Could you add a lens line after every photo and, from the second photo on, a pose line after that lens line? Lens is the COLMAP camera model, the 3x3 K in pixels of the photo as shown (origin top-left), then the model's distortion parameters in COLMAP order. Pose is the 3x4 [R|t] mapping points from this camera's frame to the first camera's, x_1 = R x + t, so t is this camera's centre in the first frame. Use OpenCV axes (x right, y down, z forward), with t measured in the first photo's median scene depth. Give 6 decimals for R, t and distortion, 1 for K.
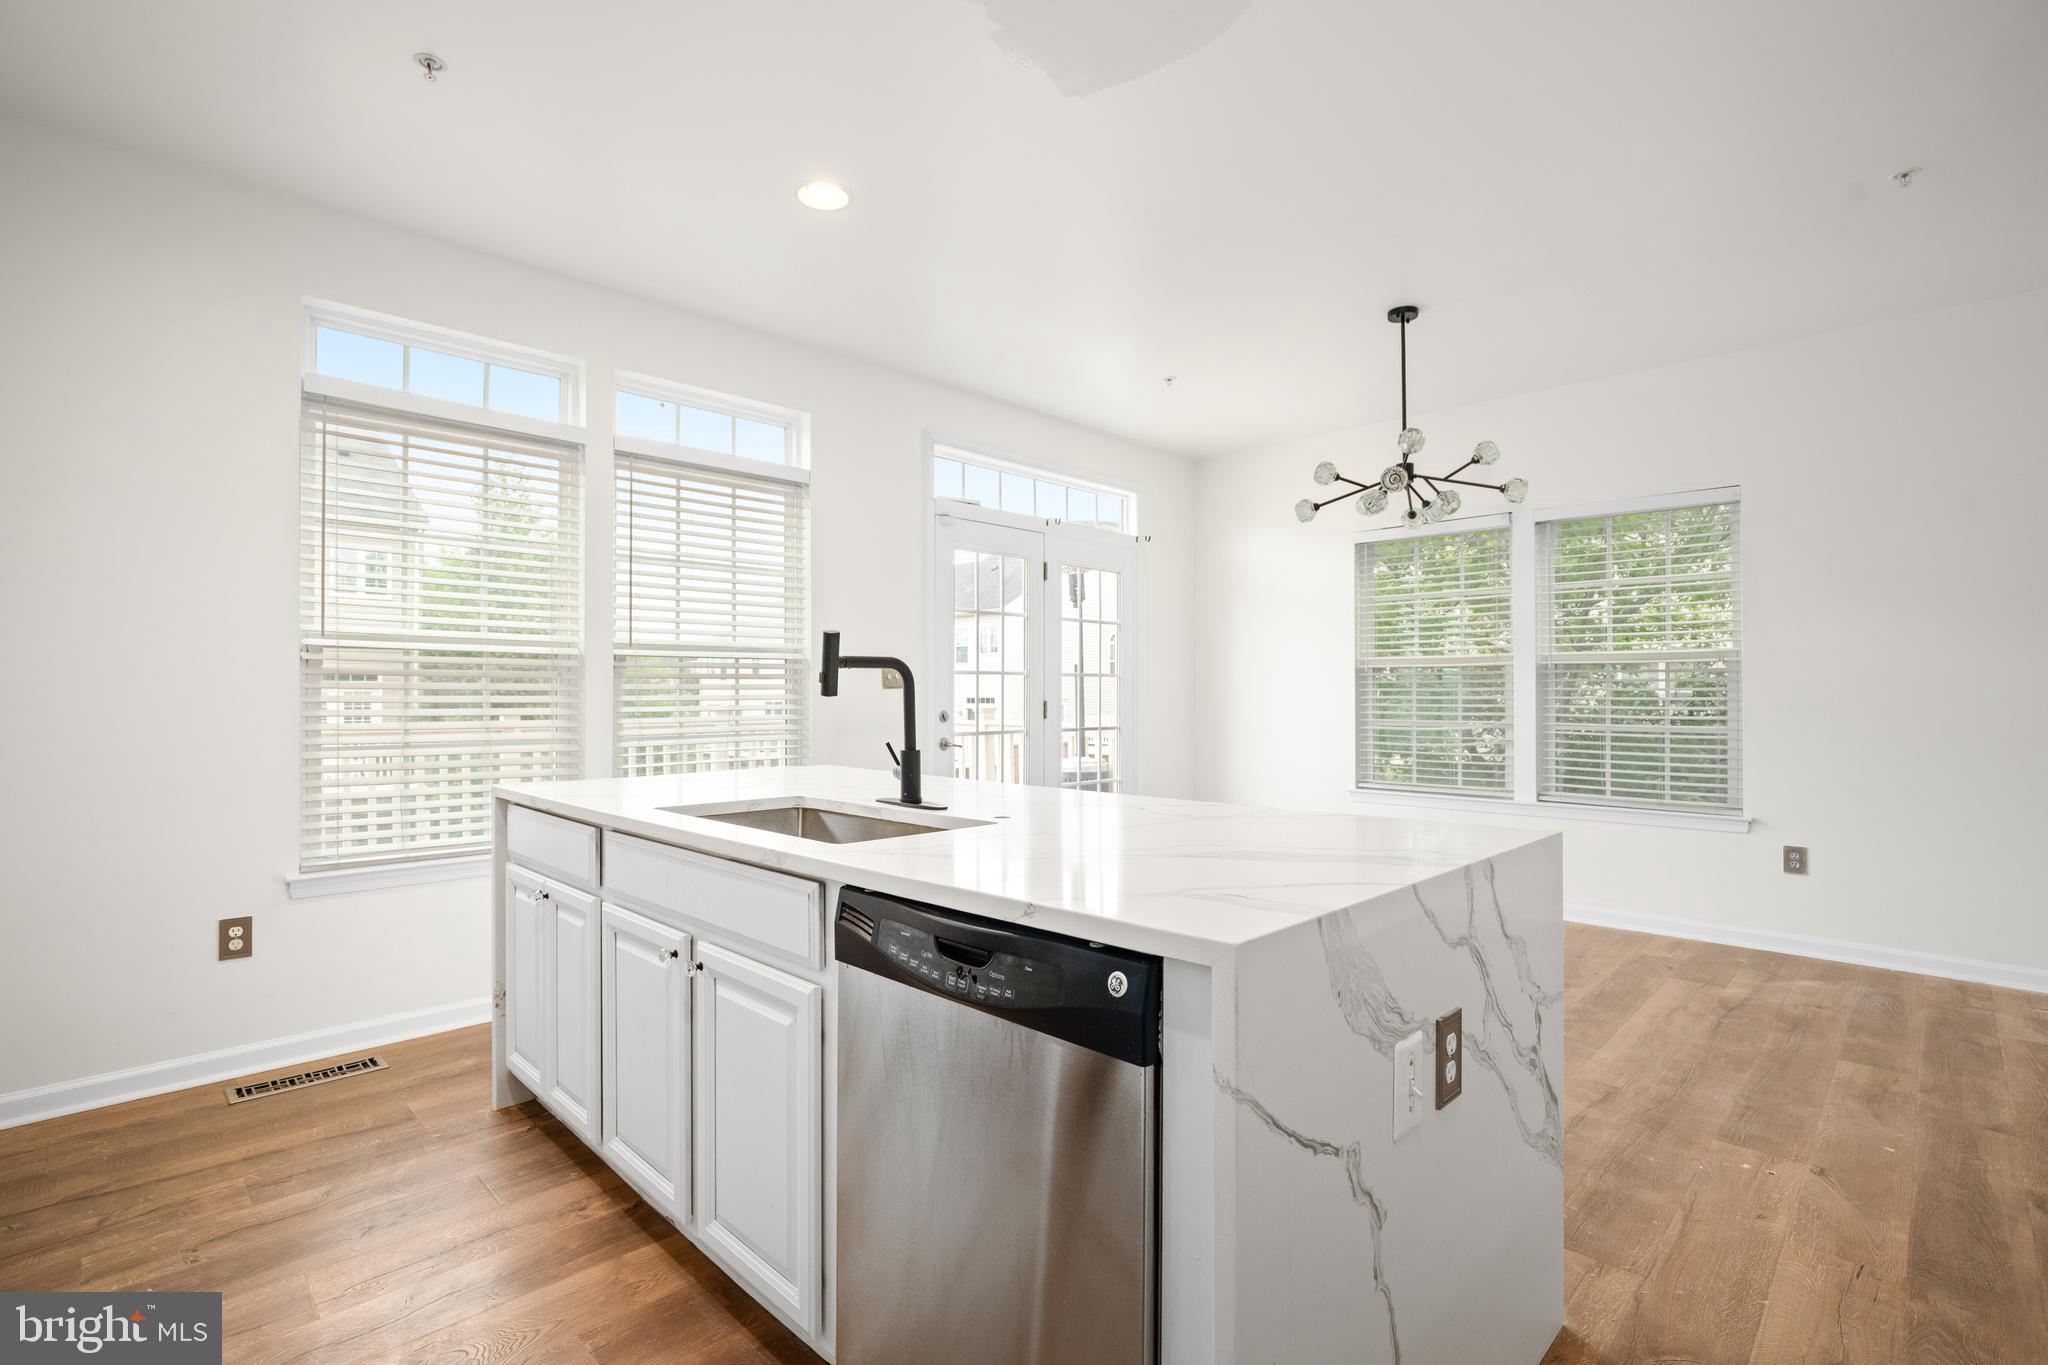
lens RADIAL K [[945.6, 0, 1024.0], [0, 945.6, 682.5], [0, 0, 1]] dist [-0.018383, 0.003764]
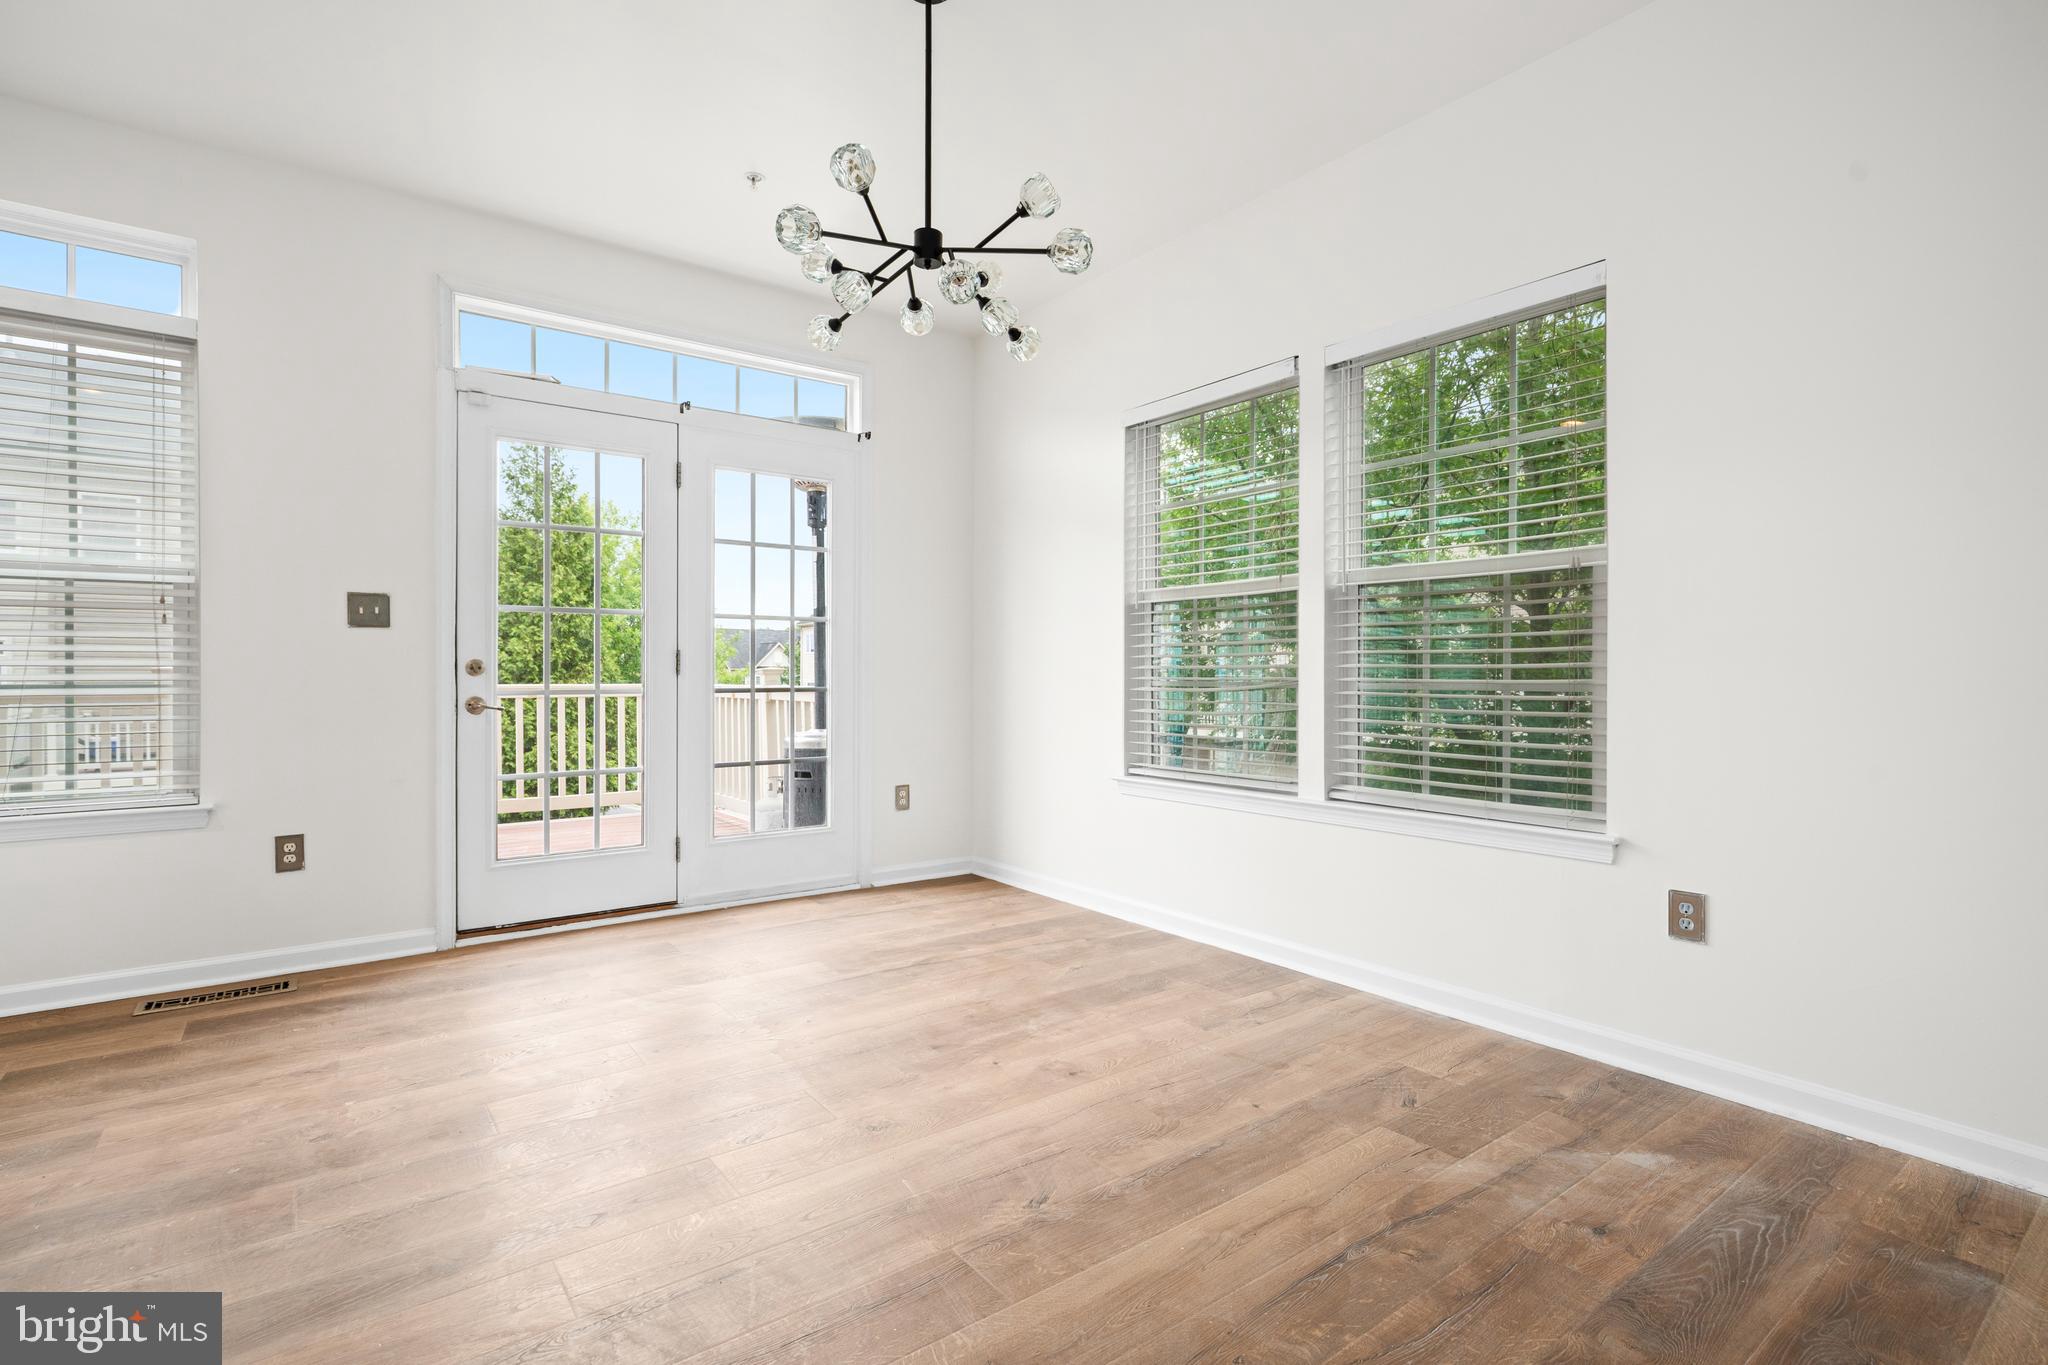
lens RADIAL K [[963.3, 0, 1021.9], [0, 963.3, 673.4], [0, 0, 1]] dist [-0.005202, -0.000086]
pose [[0.989272, 0.001153, -0.146083, 0.566049], [0.000722, 0.999918, 0.012784, 0.040151], [0.146086, -0.012752, 0.989190, 0.412314]]
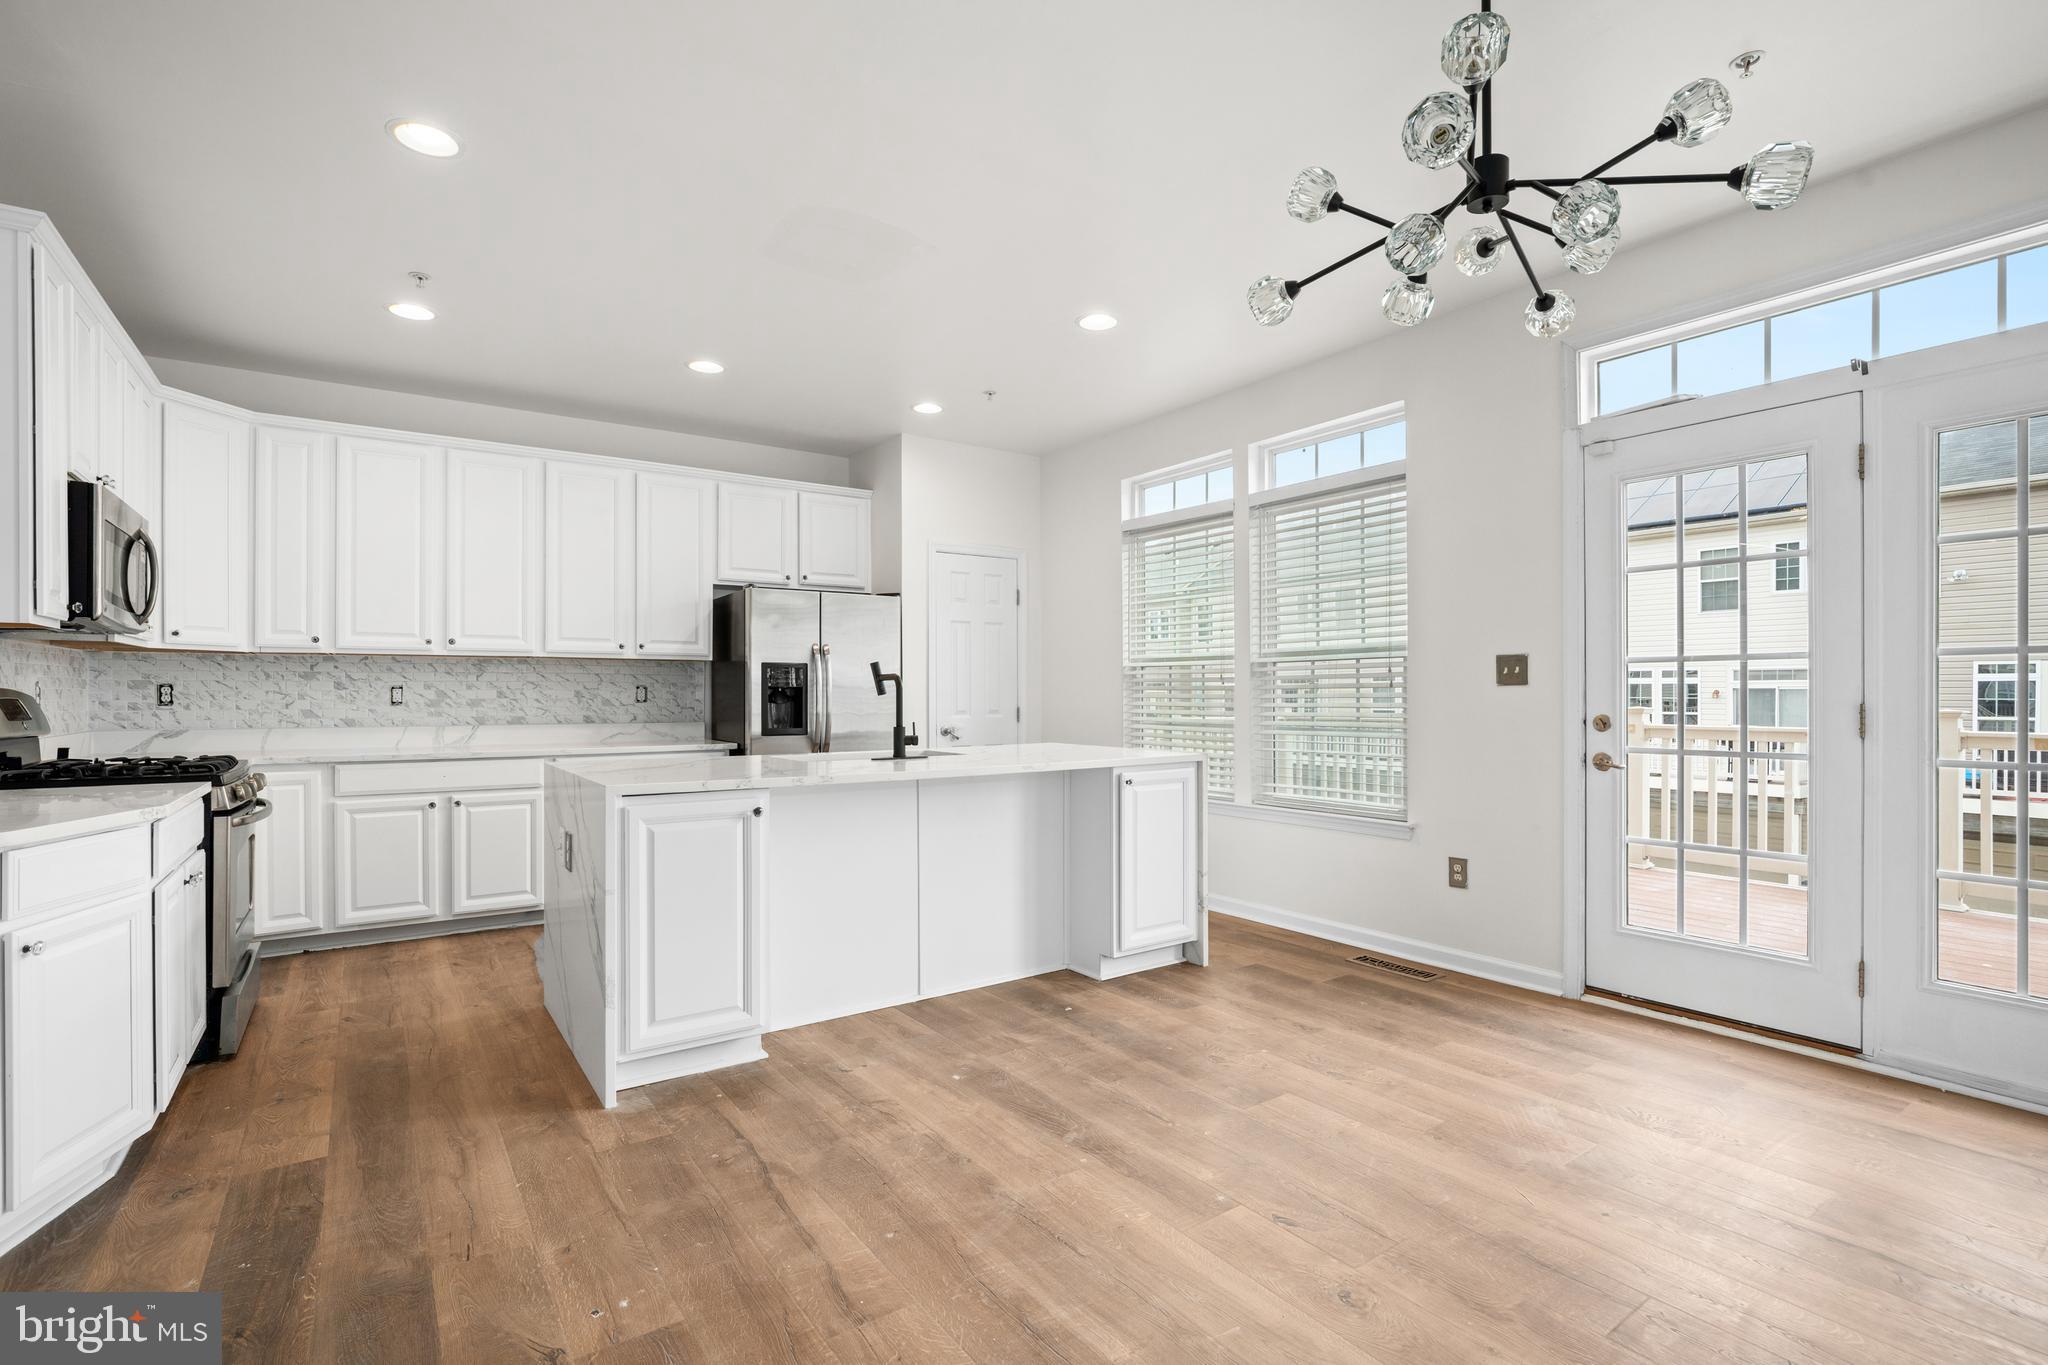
lens RADIAL K [[949.7, 0, 1022.9], [0, 949.7, 694.4], [0, 0, 1]] dist [-0.022652, 0.006762]
pose [[-0.180024, 0.003020, -0.983658, 0.892273], [0.016698, 0.999861, 0.000014, 0.008972], [0.983520, -0.016423, -0.180050, 0.888177]]
